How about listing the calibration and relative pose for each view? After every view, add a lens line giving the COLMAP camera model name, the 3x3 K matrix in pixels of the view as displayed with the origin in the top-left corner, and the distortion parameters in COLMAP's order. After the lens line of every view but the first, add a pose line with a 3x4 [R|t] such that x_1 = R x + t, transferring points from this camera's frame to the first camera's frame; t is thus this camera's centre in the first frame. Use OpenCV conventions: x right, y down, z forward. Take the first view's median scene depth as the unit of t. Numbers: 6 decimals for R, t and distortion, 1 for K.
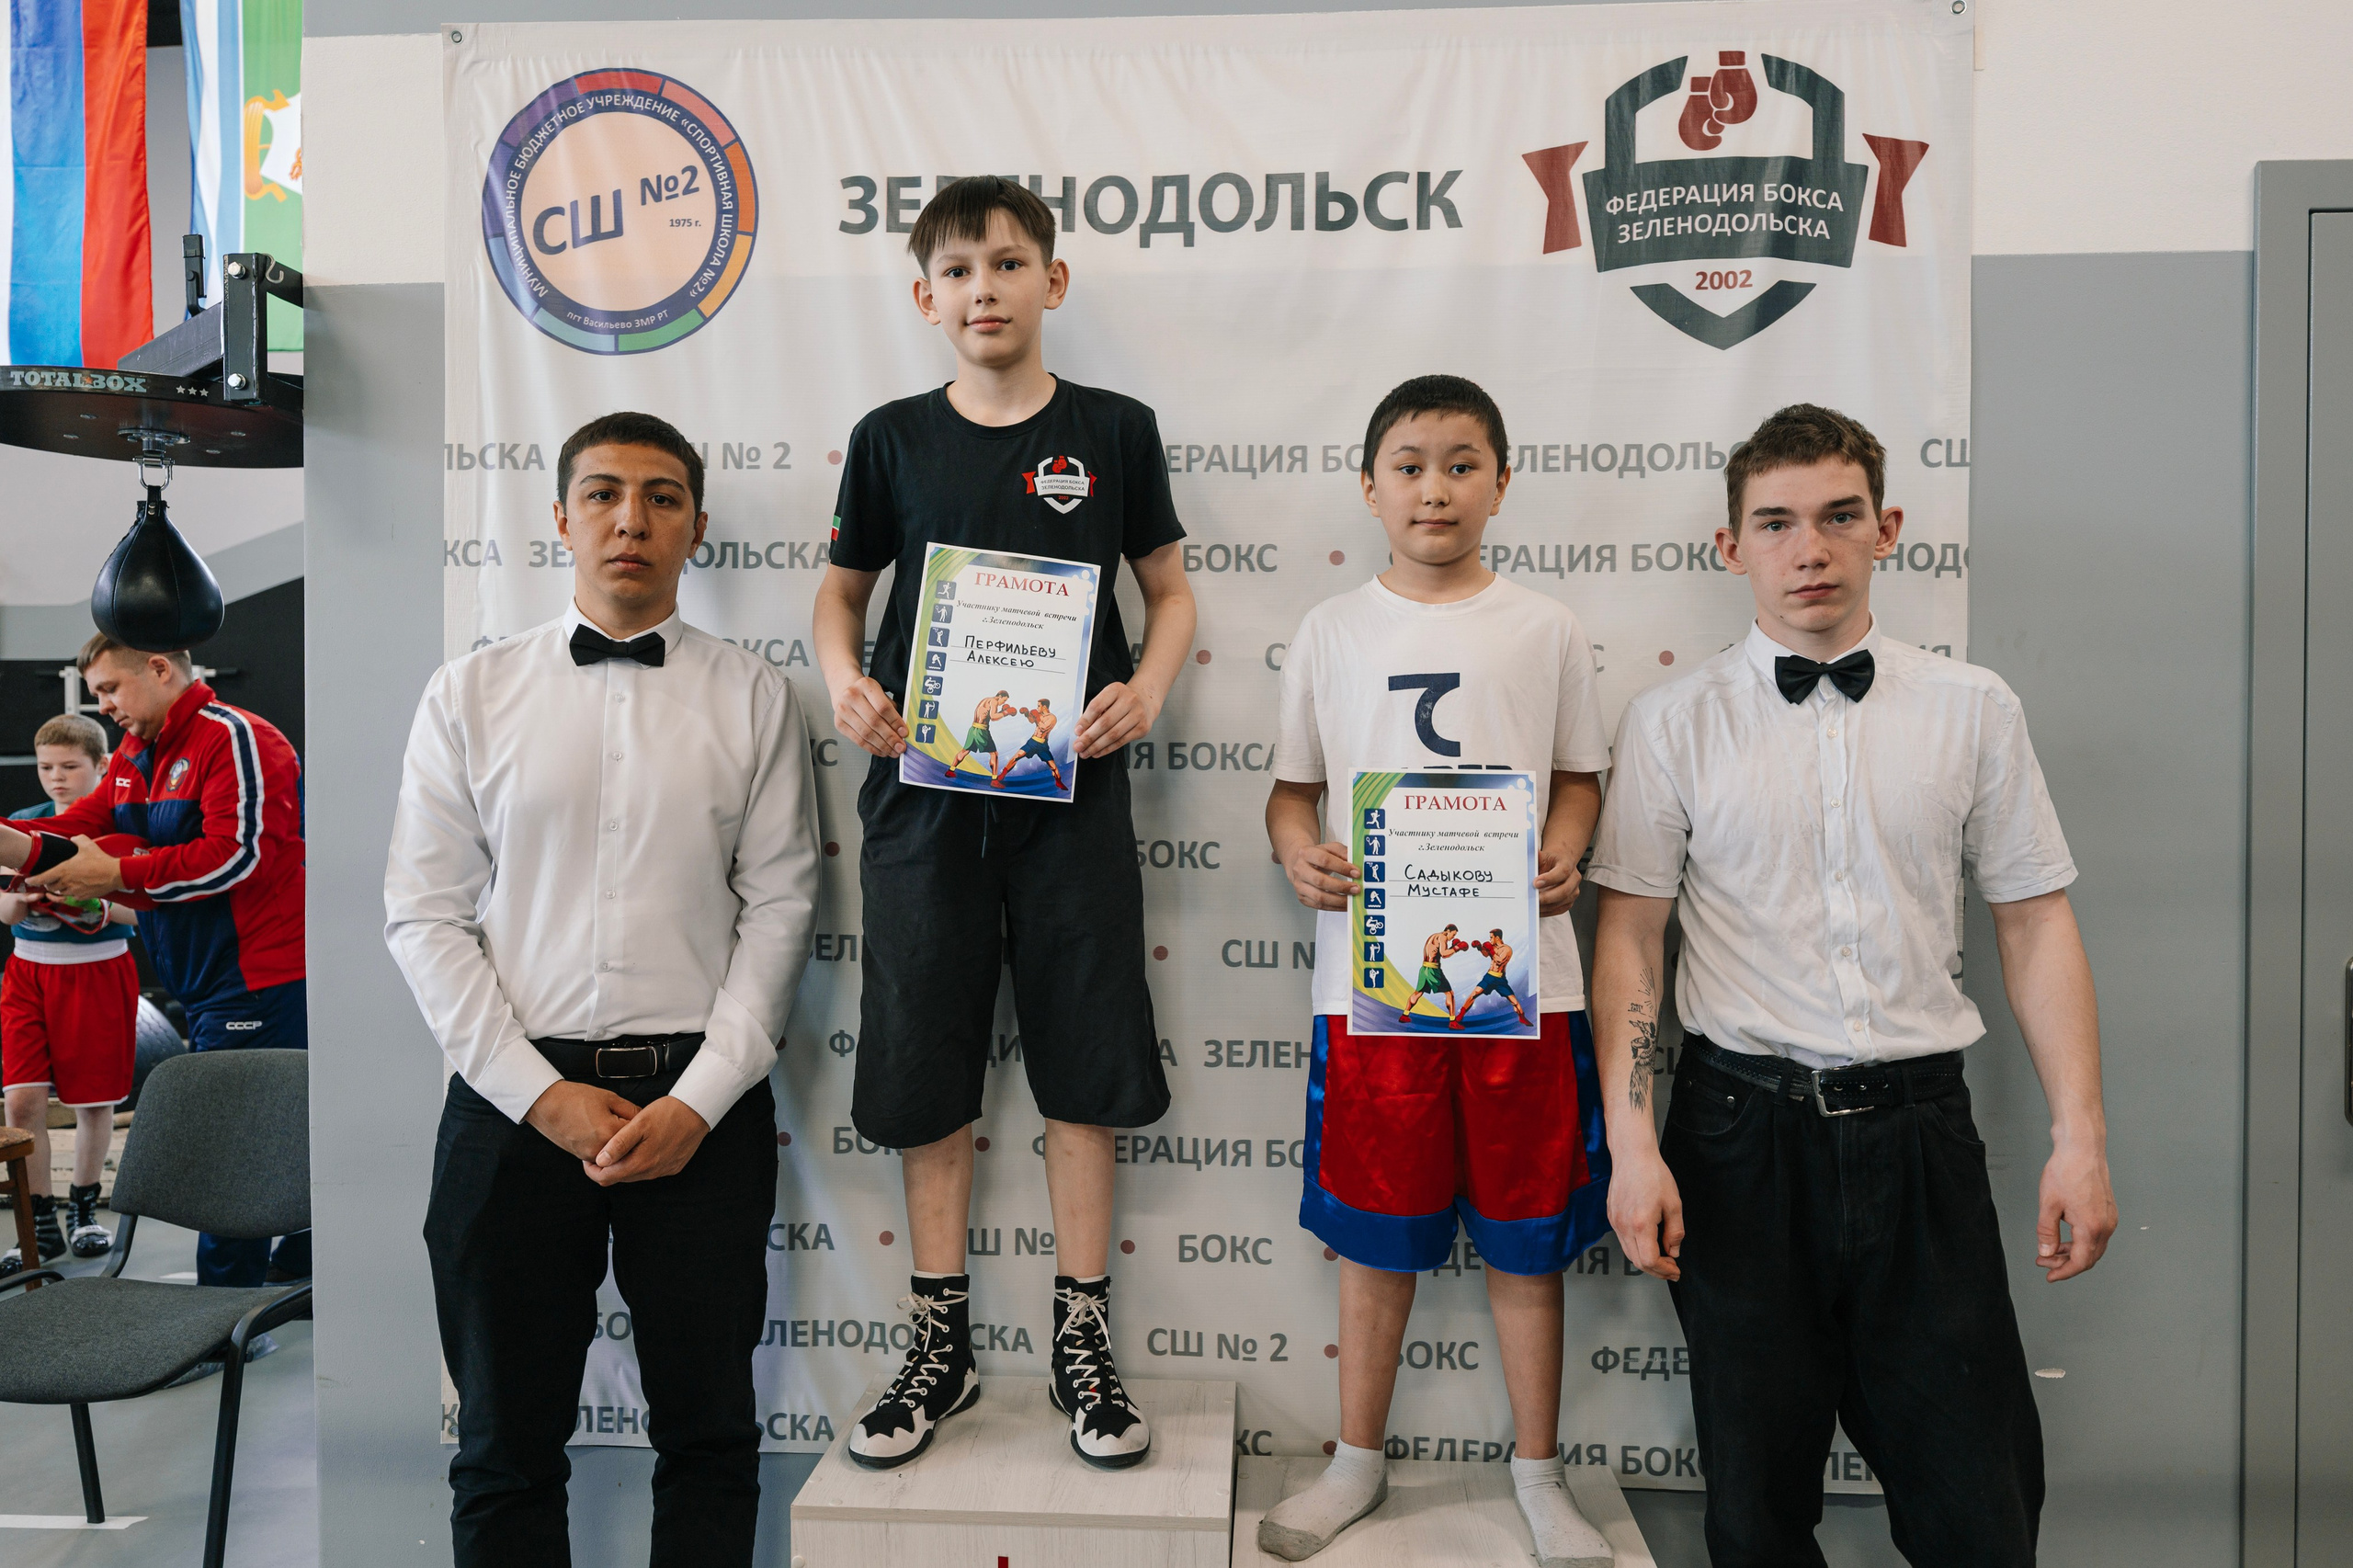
lens RADIAL K [[1654.4, 0, 1165.1], [0, 1654.4, 779.1], [0, 0, 1]] dist [-0.001817, -0.000342]
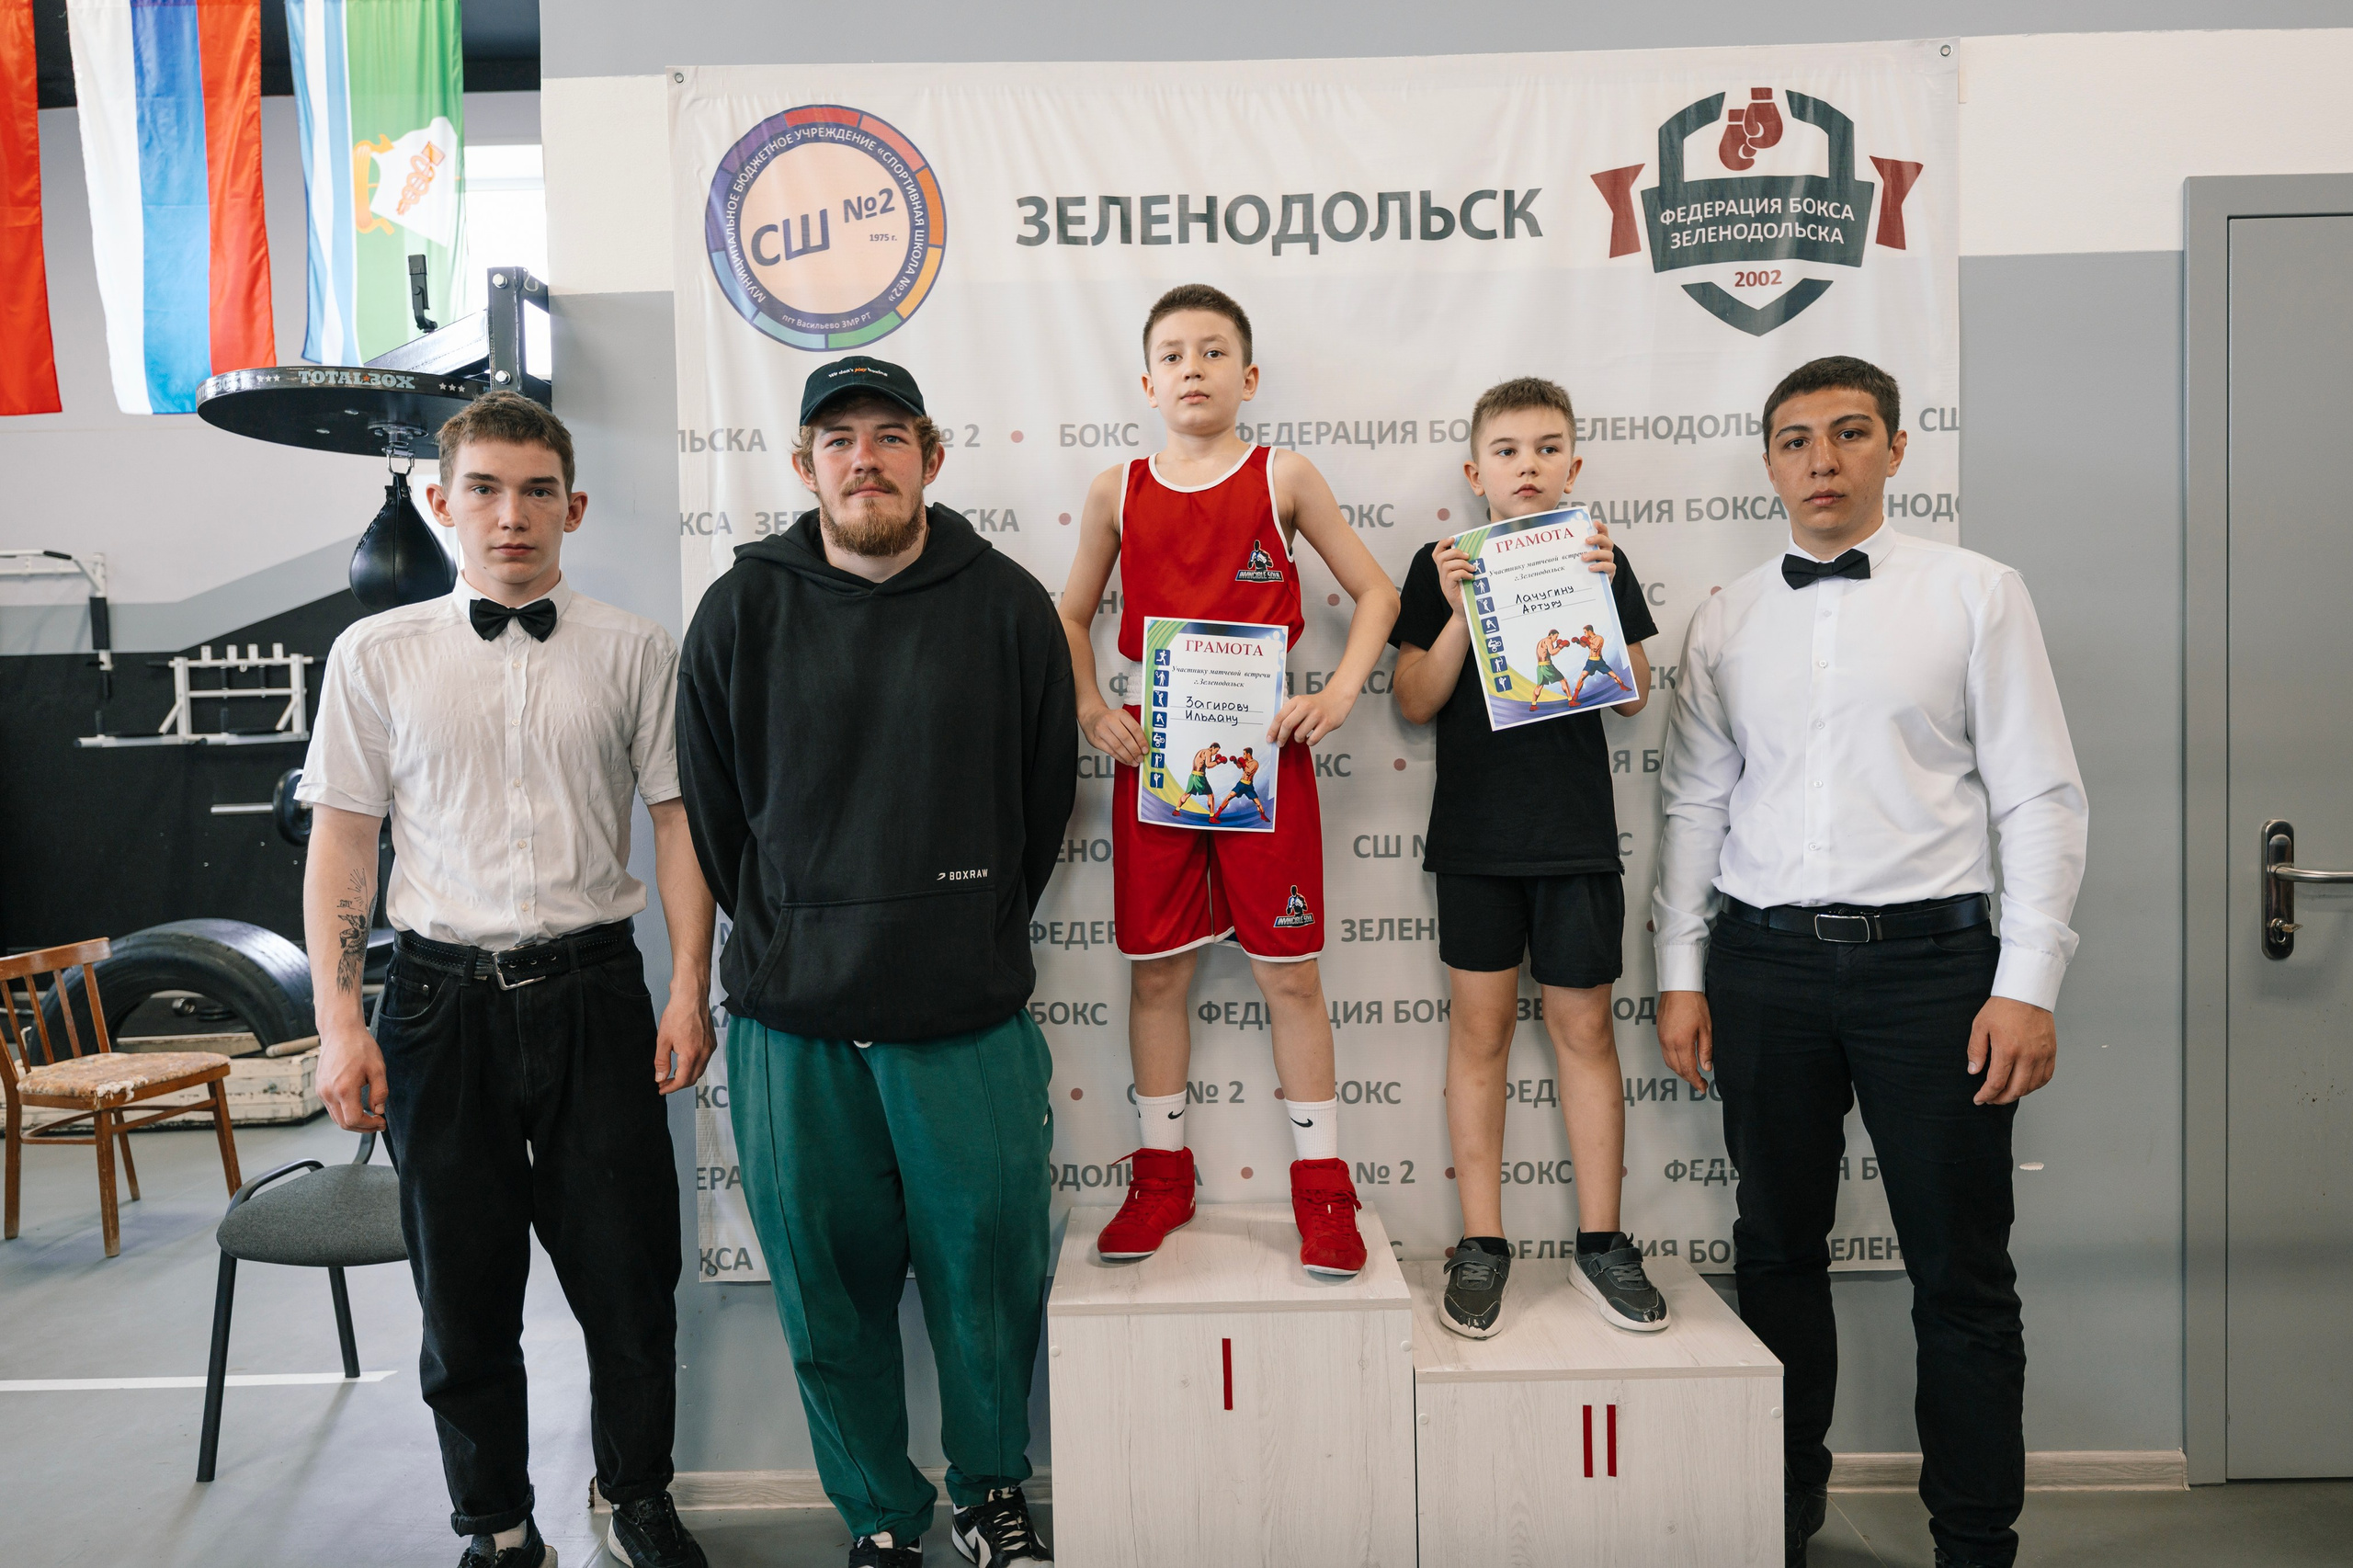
lens RADIAL K [[1447.8, 0, 1174.4], [0, 1447.8, 772.4], [0, 0, 1]] dist [-0.001957, 0.000127]
pose [[0.998465, -0.025176, 0.049331, -0.146624], [0.024290, 0.999534, 0.018472, 0.028936], [-0.049773, -0.017246, 0.998612, -0.041399]]
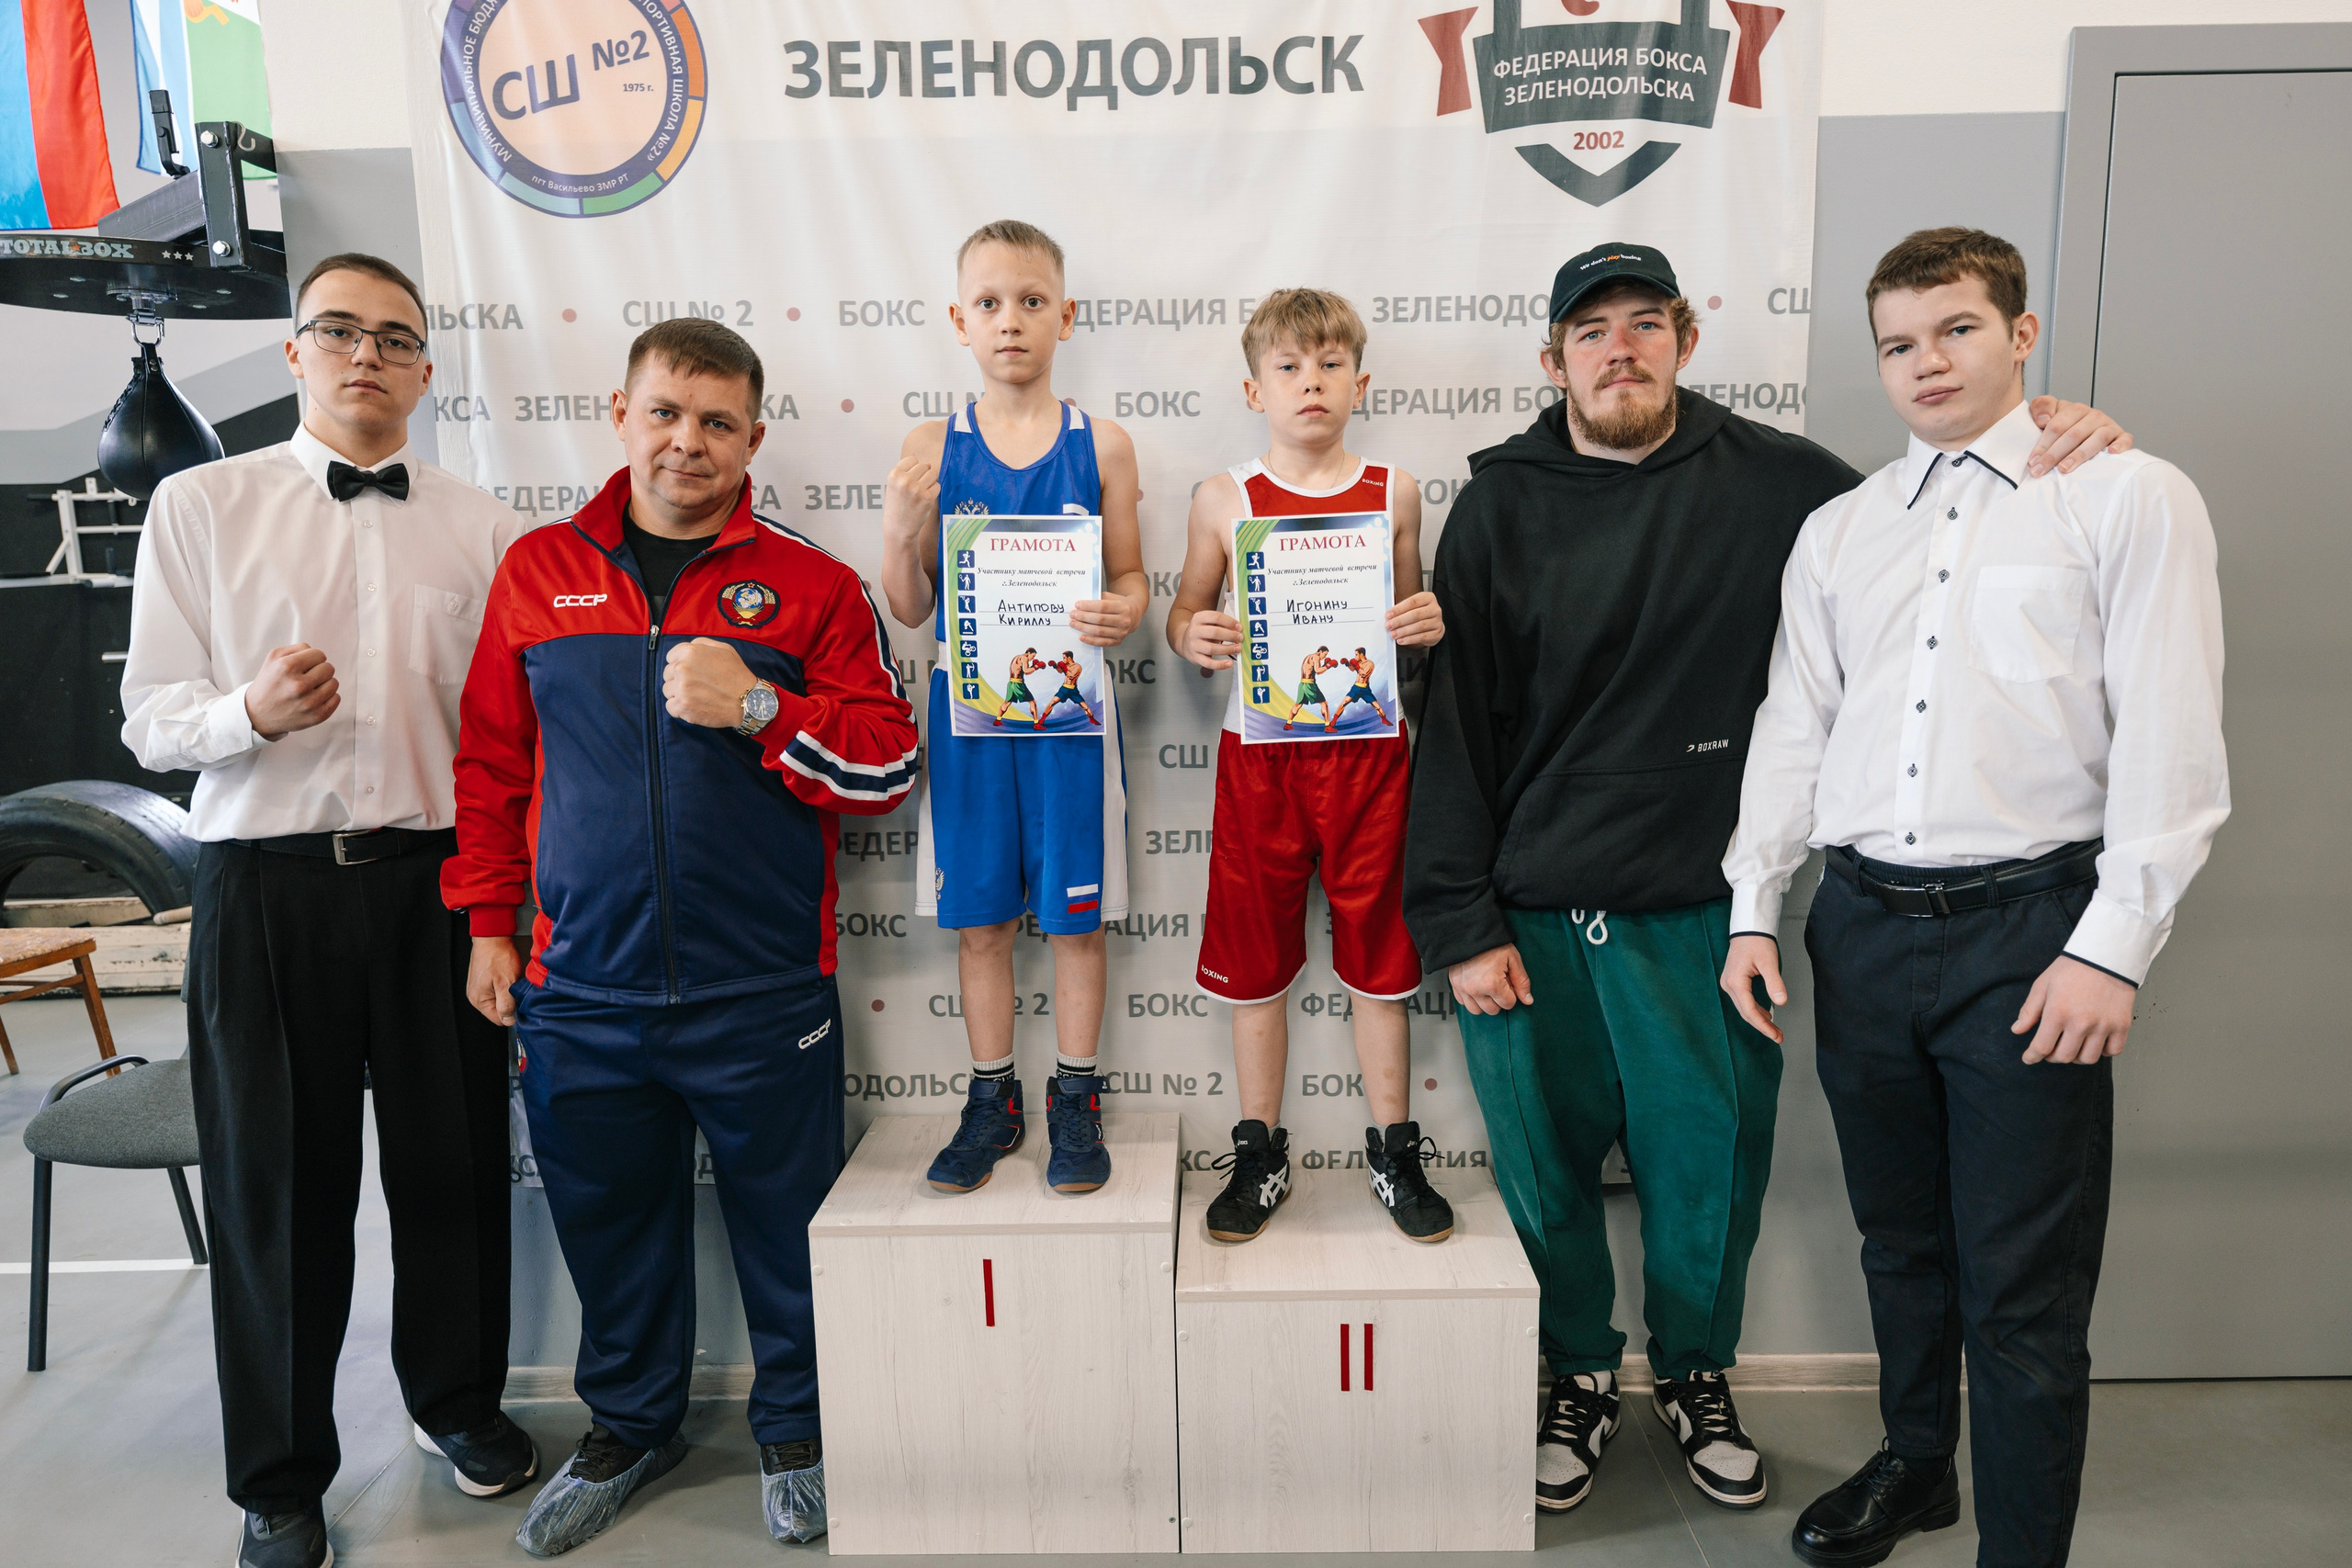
lens RADIAL K [[1524.4, 0, 1201.7], [0, 1524.4, 791.9], [0, 0, 1]] dist [-0.002827, 0.001037]
pose [[0.998416, -0.027308, 0.049187, 0.011062], [0.019766, 0.988825, 0.147765, -0.026648], [-0.052672, -0.146558, 0.987799, -0.053087]]
